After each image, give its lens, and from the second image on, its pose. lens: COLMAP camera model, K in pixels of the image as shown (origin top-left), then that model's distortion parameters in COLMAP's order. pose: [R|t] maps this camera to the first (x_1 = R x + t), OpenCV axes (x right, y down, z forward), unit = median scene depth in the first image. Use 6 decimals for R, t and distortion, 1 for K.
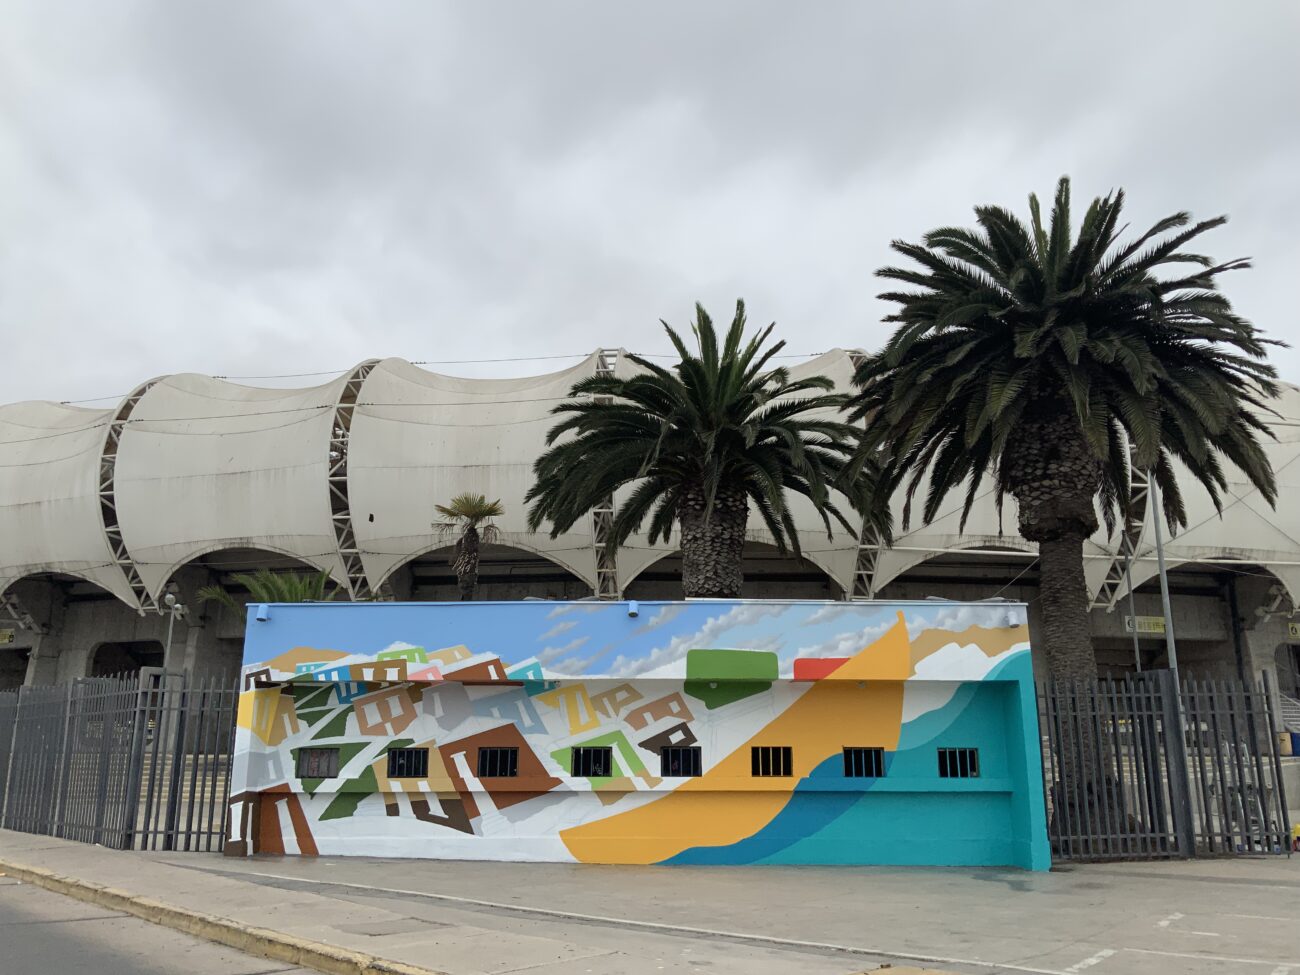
lens RADIAL K [[1097.6, 0, 658.2], [0, 1097.6, 477.6], [0, 0, 1]] dist [0.065472, -0.117720]
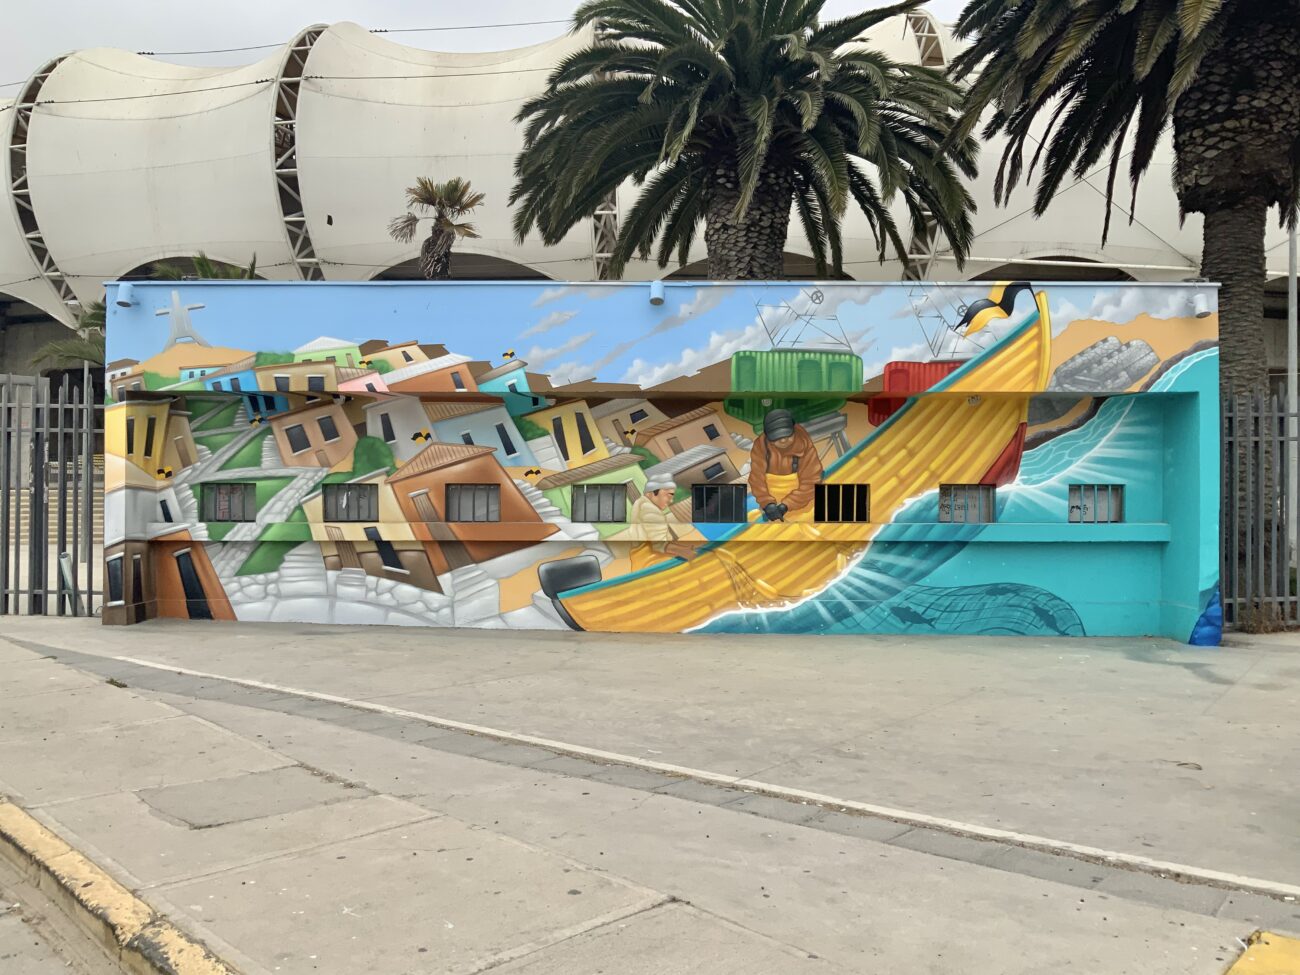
lens RADIAL K [[1097.6, 0, 654.7], [0, 1097.6, 498.5], [0, 0, 1]] dist [0.065472, -0.117720]
pose [[0.999994, 0.001787, -0.003021, -0.017742], [-0.000979, 0.968518, 0.248941, 0.061537], [0.003371, -0.248937, 0.968514, 0.247462]]
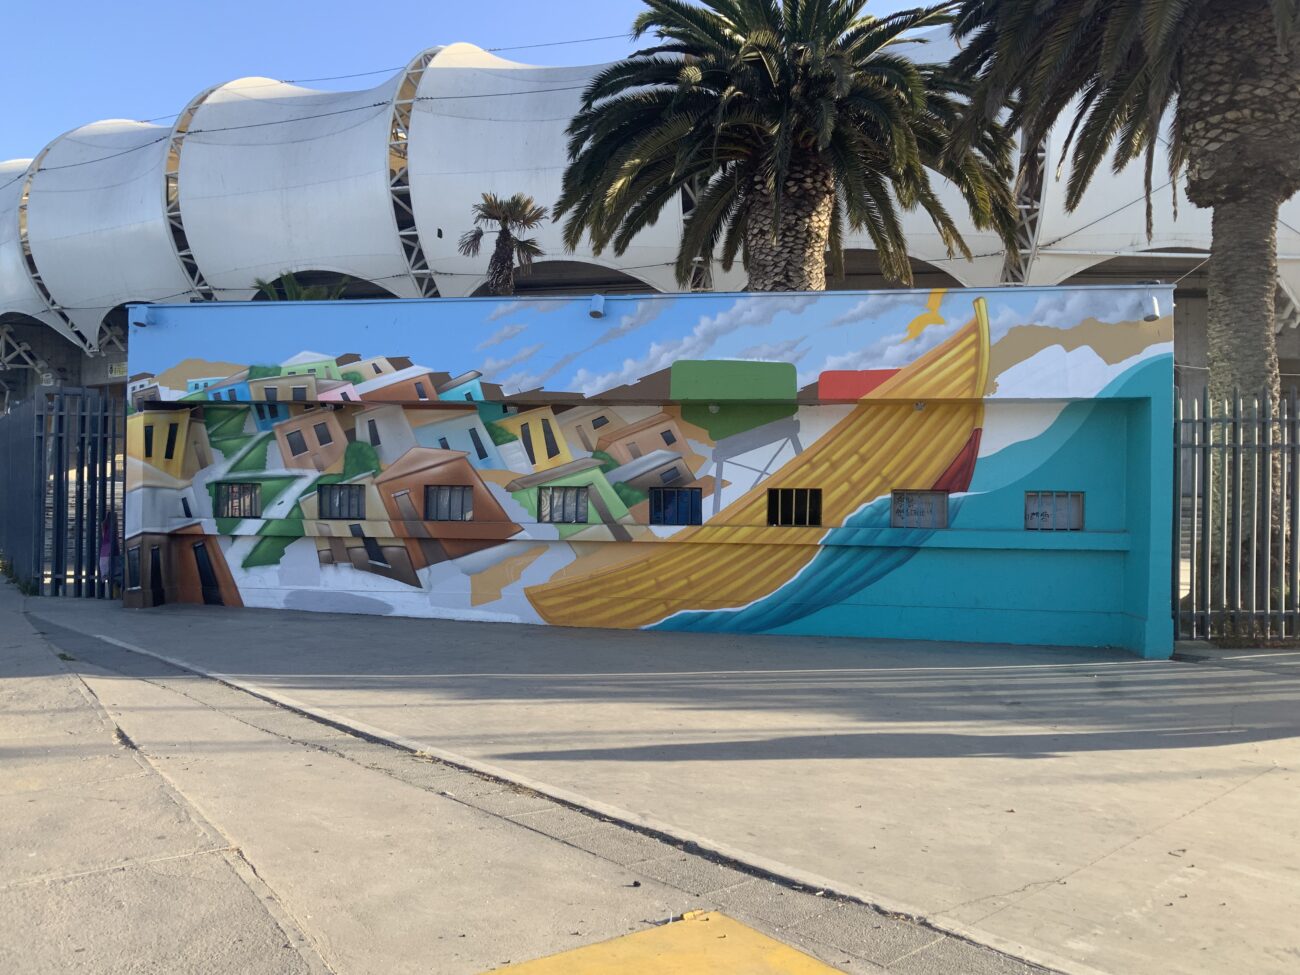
lens RADIAL K [[1097.6, 0, 645.7], [0, 1097.6, 497.7], [0, 0, 1]] dist [0.065472, -0.117720]
pose [[0.985616, 0.012065, -0.168572, 0.112898], [0.030580, 0.968254, 0.248091, 0.053157], [0.166214, -0.249677, 0.953957, 0.231094]]
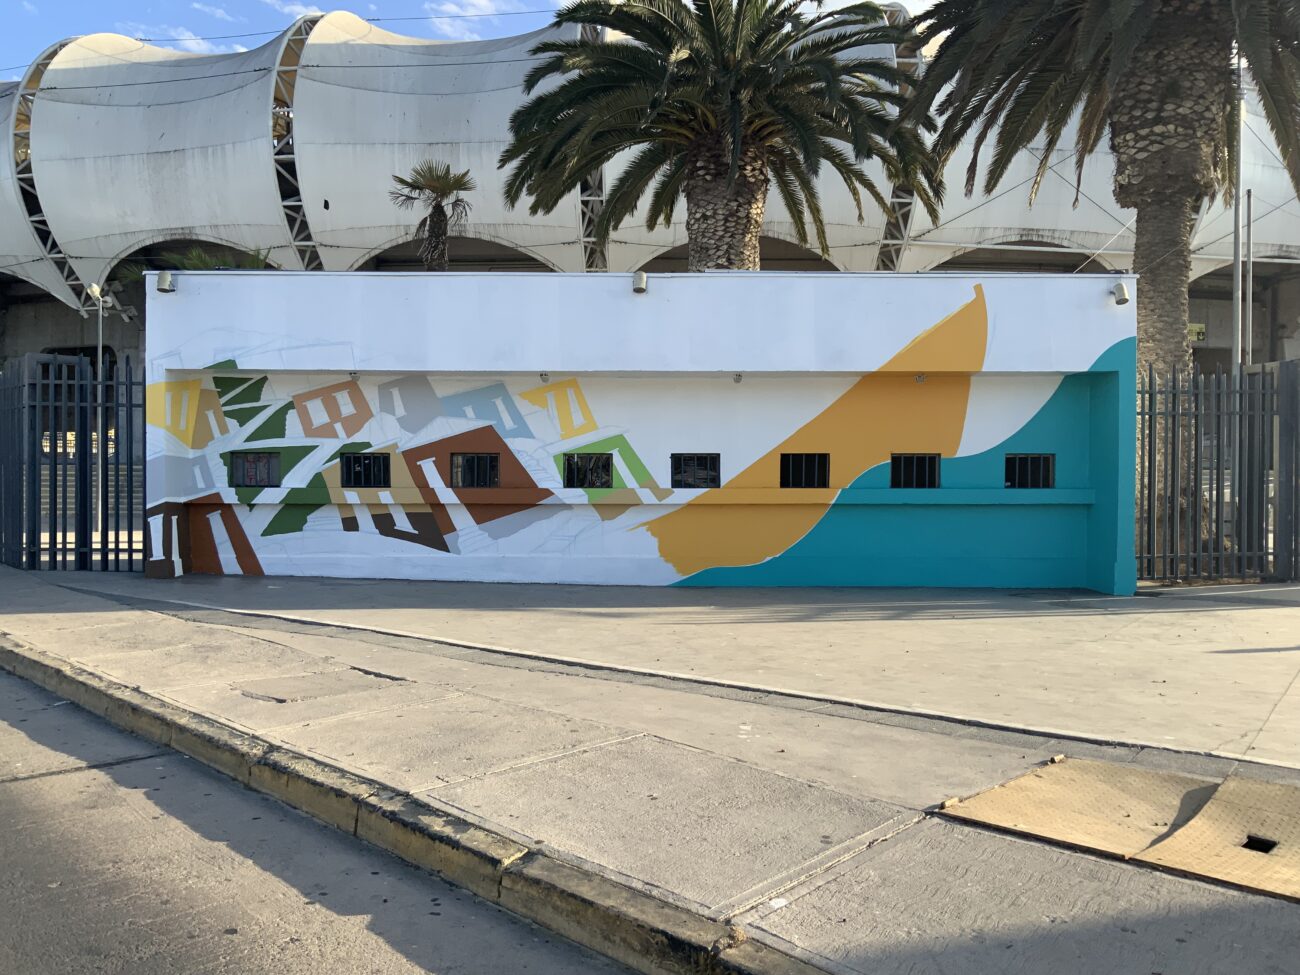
lens RADIAL K [[1097.6, 0, 657.2], [0, 1097.6, 491.4], [0, 0, 1]] dist [0.065472, -0.117720]
pose [[0.999925, 0.001712, 0.012129, -0.016049], [-0.004816, 0.965391, 0.260761, 0.050089], [-0.011263, -0.260799, 0.965327, 0.172417]]
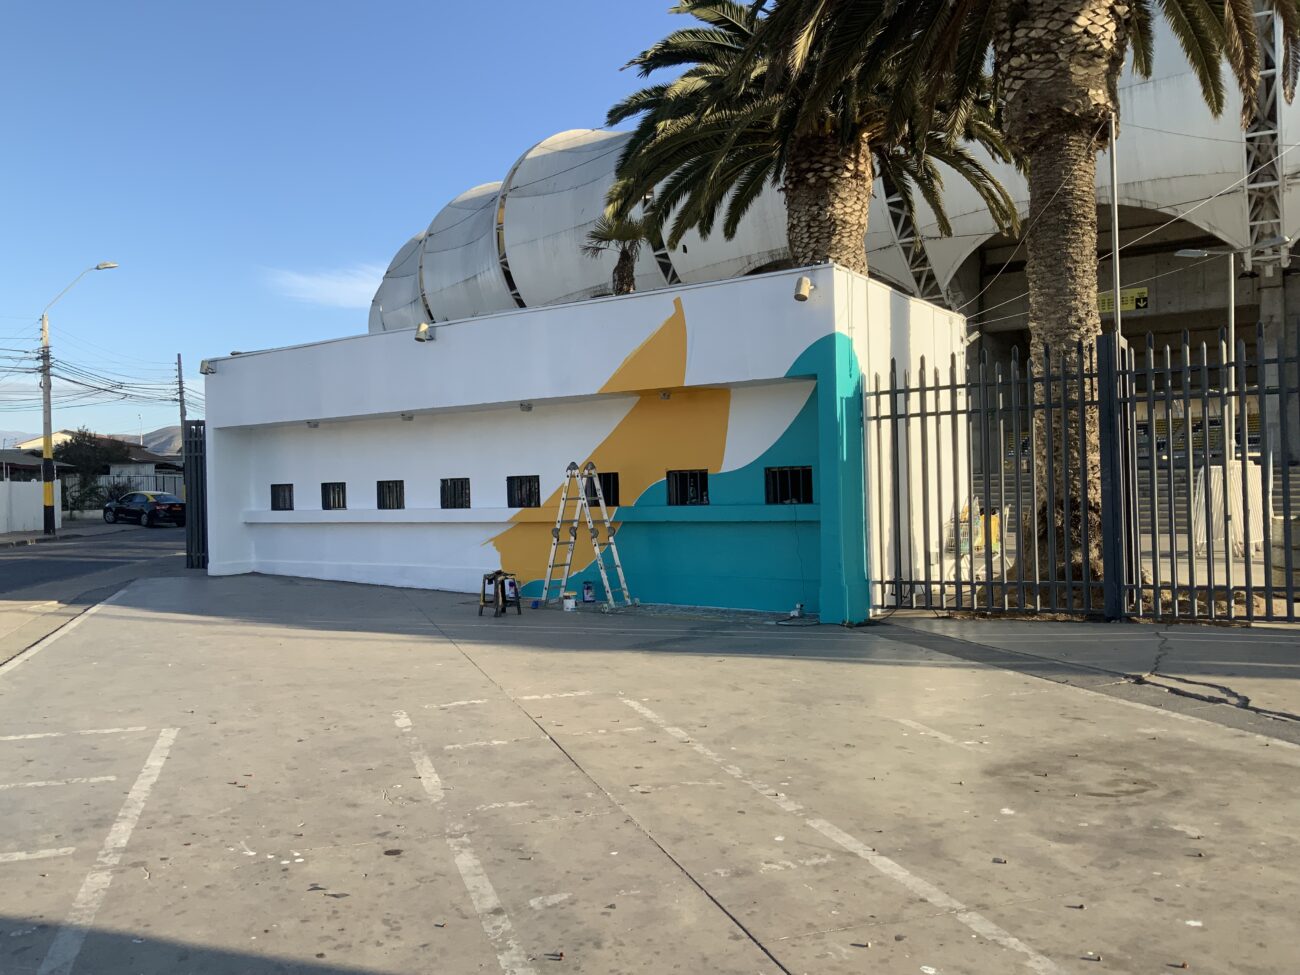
lens RADIAL K [[1097.6, 0, 636.1], [0, 1097.6, 492.7], [0, 0, 1]] dist [0.065472, -0.117720]
pose [[0.802546, -0.017169, -0.596343, 0.557301], [0.170905, 0.964309, 0.202237, 0.078891], [0.571586, -0.264223, 0.776837, 0.300822]]
